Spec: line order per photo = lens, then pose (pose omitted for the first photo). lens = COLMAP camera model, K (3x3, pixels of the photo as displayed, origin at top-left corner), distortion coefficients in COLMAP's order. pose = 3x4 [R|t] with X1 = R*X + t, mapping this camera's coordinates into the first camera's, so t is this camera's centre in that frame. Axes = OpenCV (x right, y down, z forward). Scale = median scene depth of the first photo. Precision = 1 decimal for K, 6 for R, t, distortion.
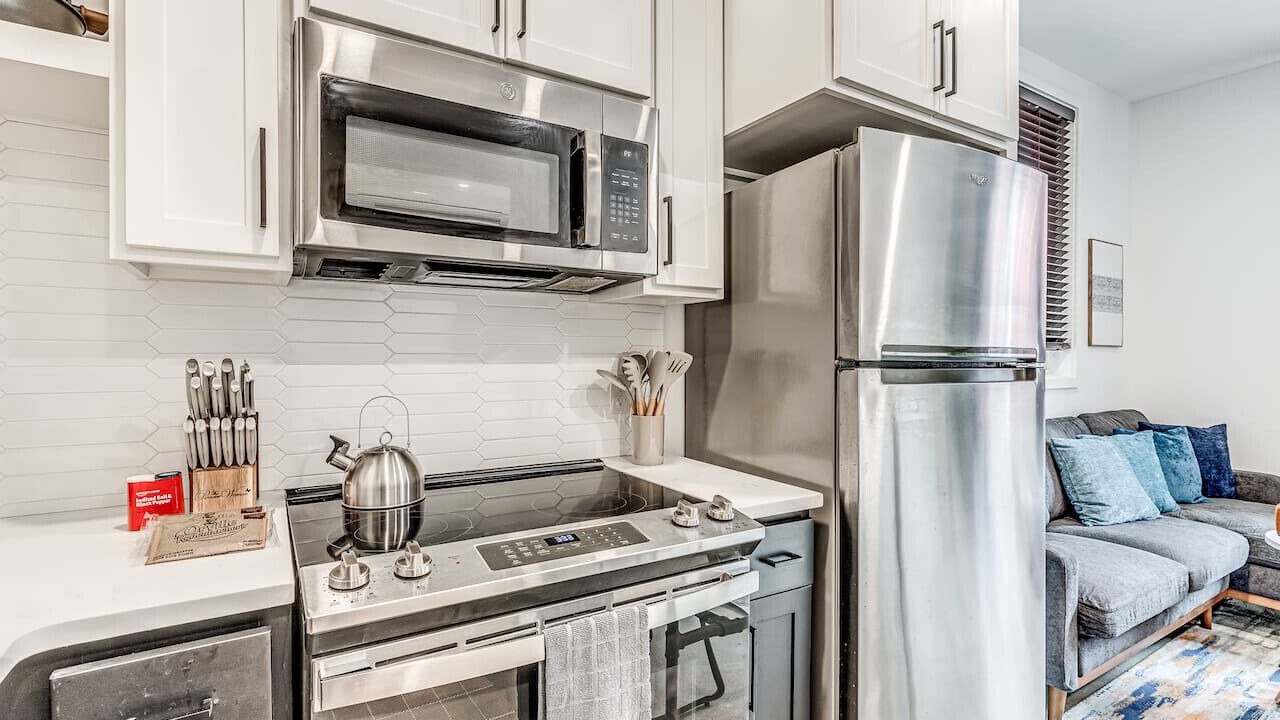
lens RADIAL K [[609.8, 0, 640.0], [0, 609.8, 360.0], [0, 0, 1]] dist [-0.001100, -0.000042]
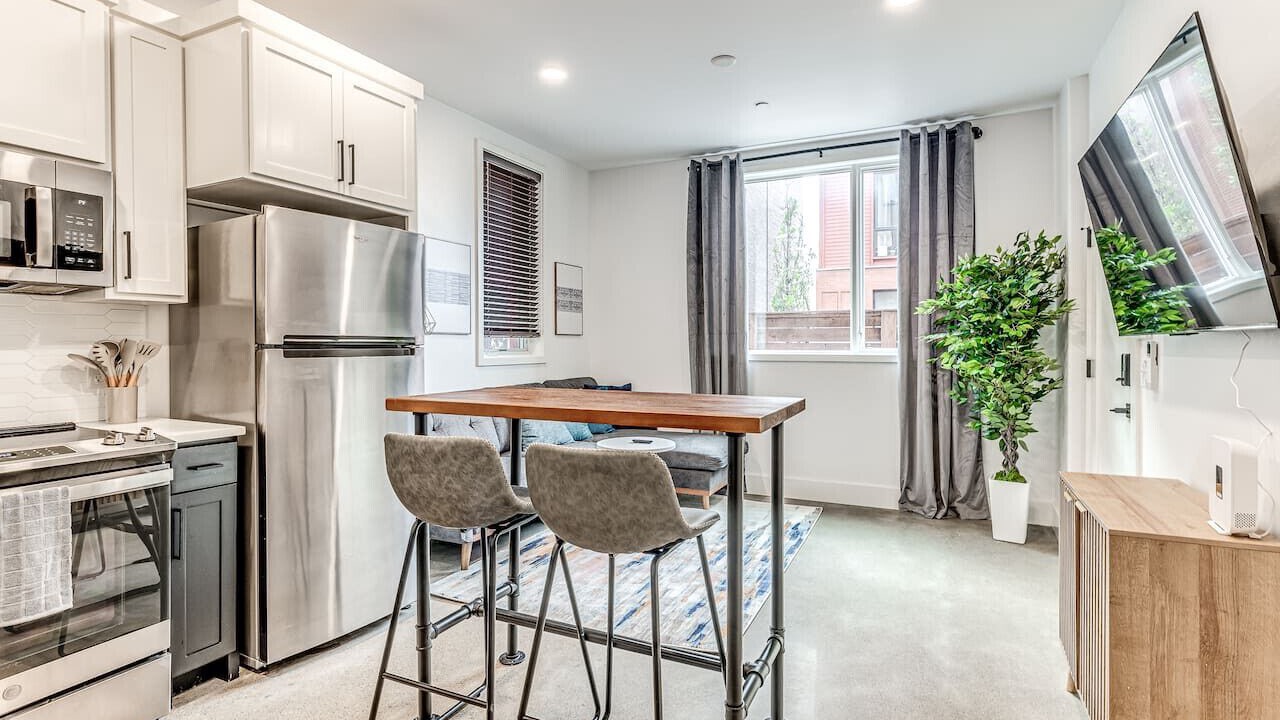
lens RADIAL K [[617.4, 0, 656.0], [0, 617.4, 349.3], [0, 0, 1]] dist [0.000854, 0.000336]
pose [[0.839979, -0.013159, 0.542459, 0.343839], [0.012056, 0.999912, 0.005588, 0.017477], [-0.542485, 0.001846, 0.840064, -1.023080]]
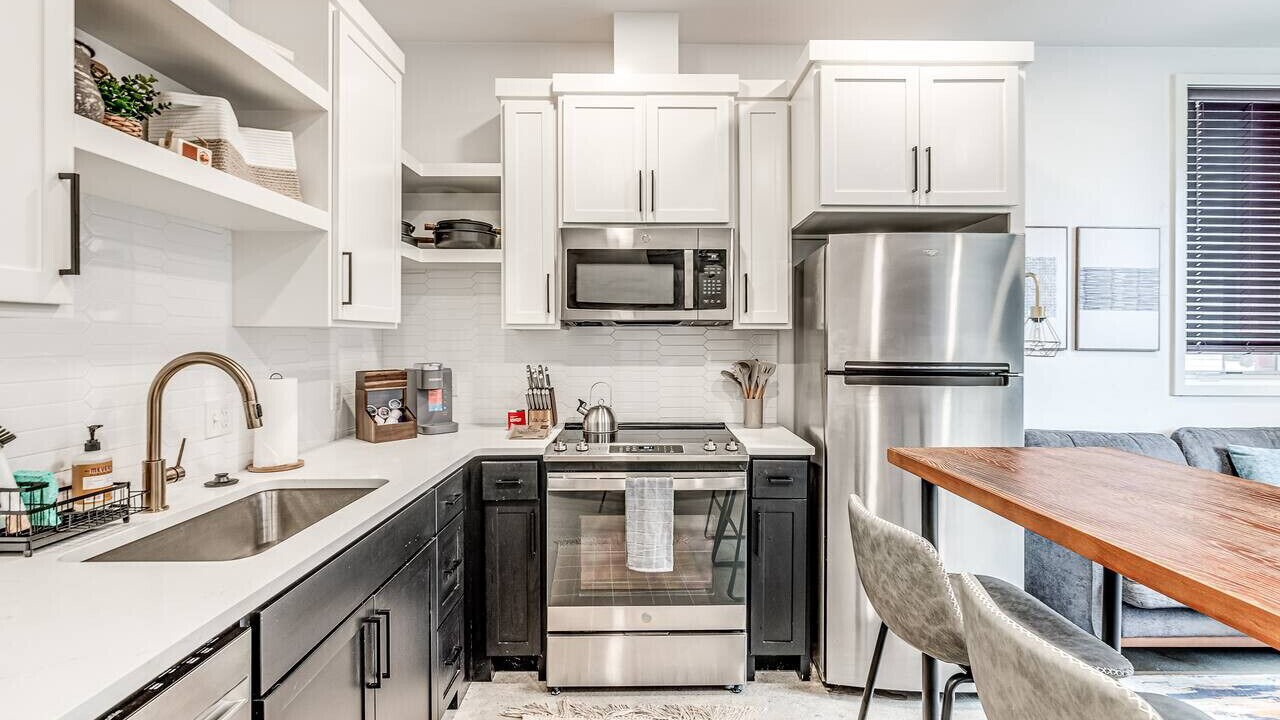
lens RADIAL K [[611.3, 0, 645.5], [0, 611.3, 341.4], [0, 0, 1]] dist [-0.002399, 0.000006]
pose [[0.854575, -0.001299, -0.519326, 0.820873], [-0.002134, 0.999980, -0.006012, -0.070676], [0.519323, 0.006246, 0.854555, -0.748982]]
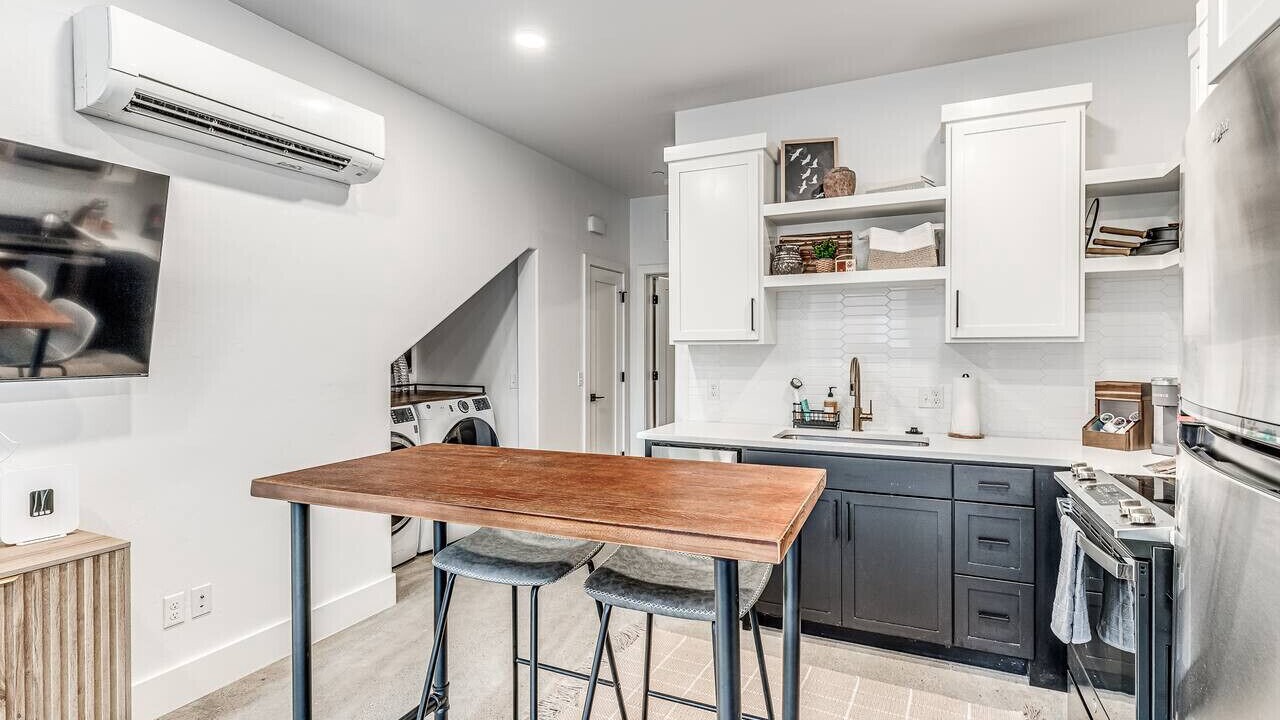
lens RADIAL K [[624.7, 0, 623.8], [0, 624.7, 357.4], [0, 0, 1]] dist [-0.000780, 0.000064]
pose [[-0.839818, -0.000898, -0.542867, 1.565856], [-0.011185, 0.999815, 0.015650, -0.082661], [0.542752, 0.019215, -0.839673, 1.282173]]
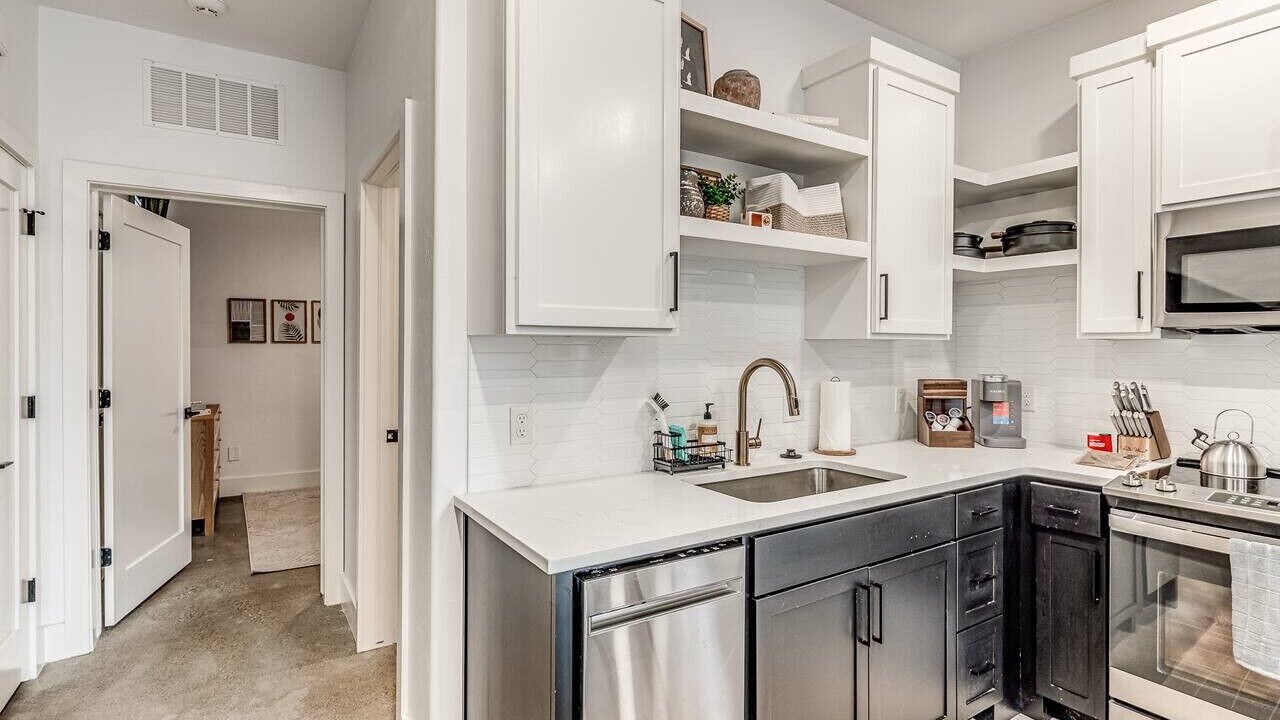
lens RADIAL K [[617.4, 0, 656.0], [0, 617.4, 349.3], [0, 0, 1]] dist [0.000854, 0.000336]
pose [[0.032254, -0.003949, -0.999472, 1.128071], [-0.013225, 0.999903, -0.004377, -0.068615], [0.999392, 0.013359, 0.032199, -0.553999]]
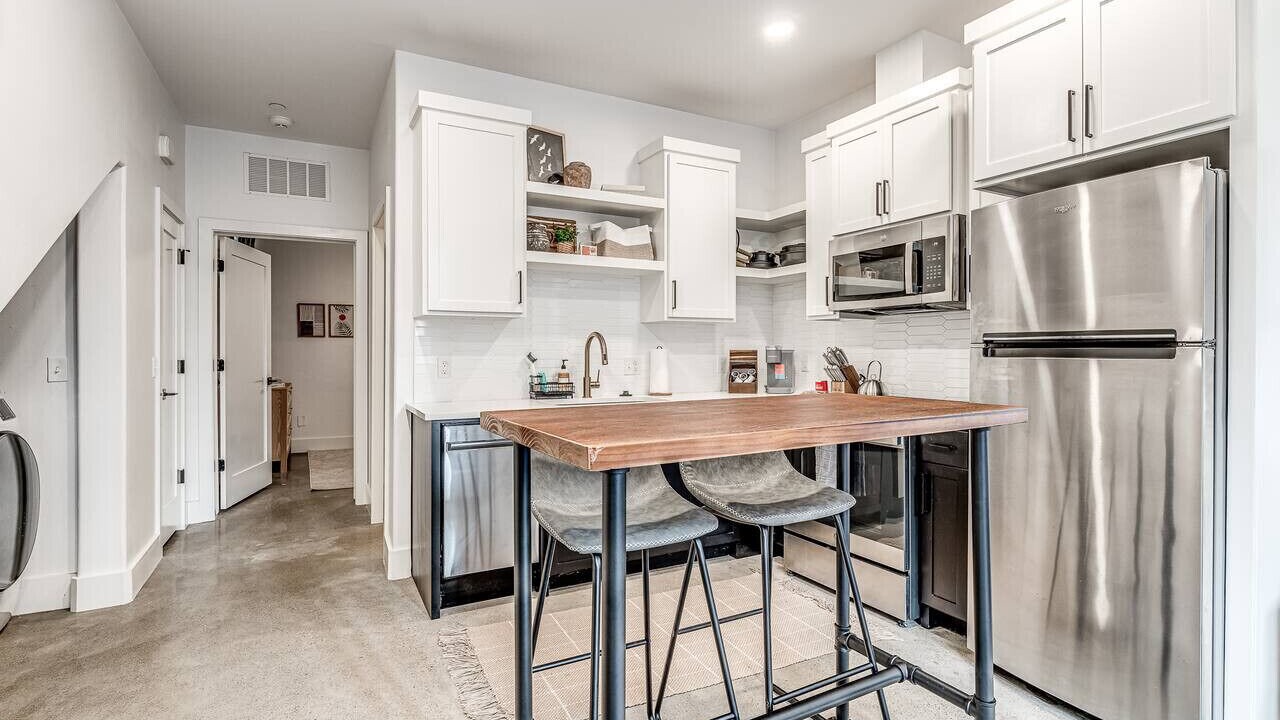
lens RADIAL K [[617.4, 0, 656.0], [0, 617.4, 349.3], [0, 0, 1]] dist [0.000854, 0.000336]
pose [[-0.054606, -0.011704, -0.998439, 2.193896], [-0.009550, 0.999892, -0.011199, 0.046135], [0.998462, 0.008924, -0.054711, 0.187339]]
